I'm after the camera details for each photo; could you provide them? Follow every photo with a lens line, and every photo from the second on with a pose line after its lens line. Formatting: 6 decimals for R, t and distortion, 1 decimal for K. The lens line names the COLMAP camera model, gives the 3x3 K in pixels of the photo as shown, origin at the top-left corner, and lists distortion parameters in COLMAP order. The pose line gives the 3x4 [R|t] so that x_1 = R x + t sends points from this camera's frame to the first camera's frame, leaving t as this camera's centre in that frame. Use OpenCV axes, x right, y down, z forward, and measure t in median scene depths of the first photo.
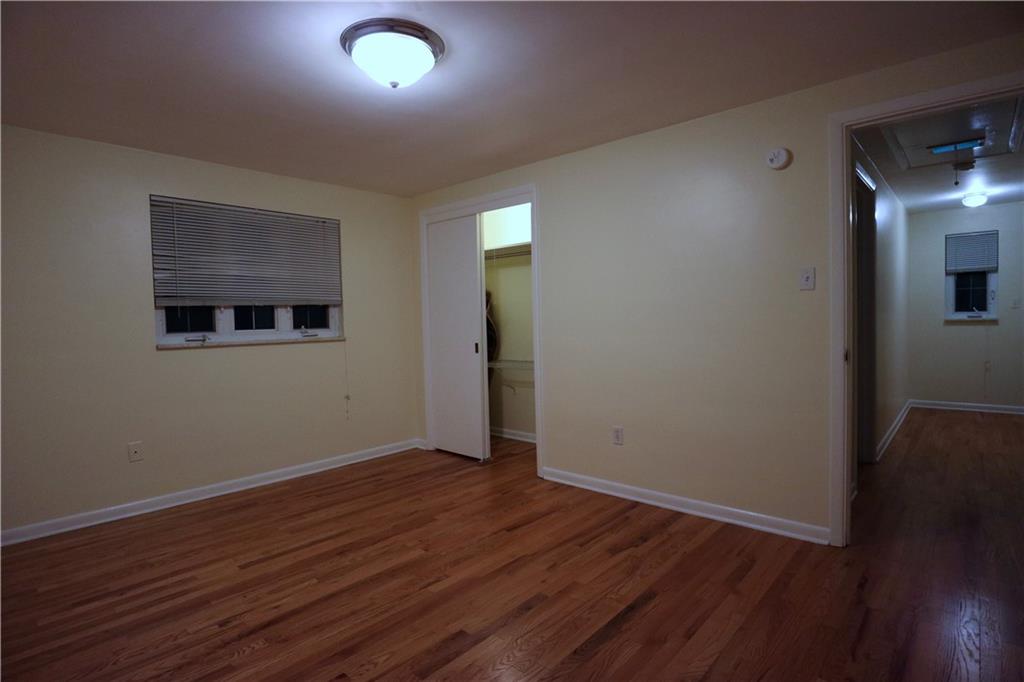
lens RADIAL K [[521.0, 0, 512.0], [0, 521.0, 341.0], [0, 0, 1]] dist [-0.051043, 0.014135]
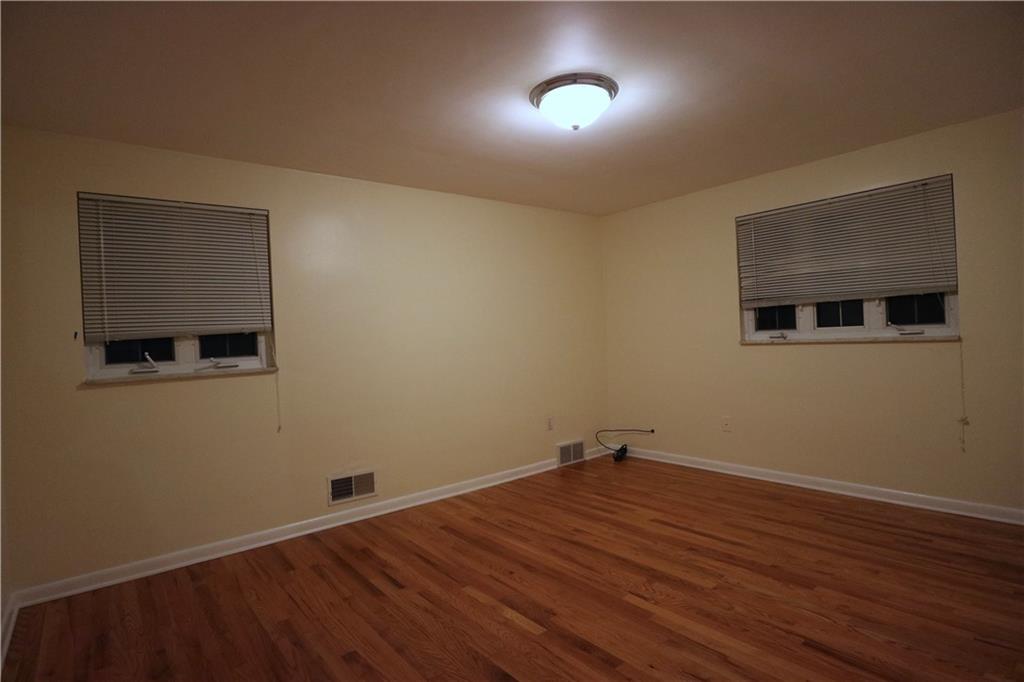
lens RADIAL K [[521.0, 0, 512.0], [0, 521.0, 341.0], [0, 0, 1]] dist [-0.051043, 0.014135]
pose [[-0.148272, 0.036681, -0.988266, 0.589498], [0.006865, 0.999326, 0.036061, -0.039200], [0.988923, -0.001438, -0.148424, 0.637891]]
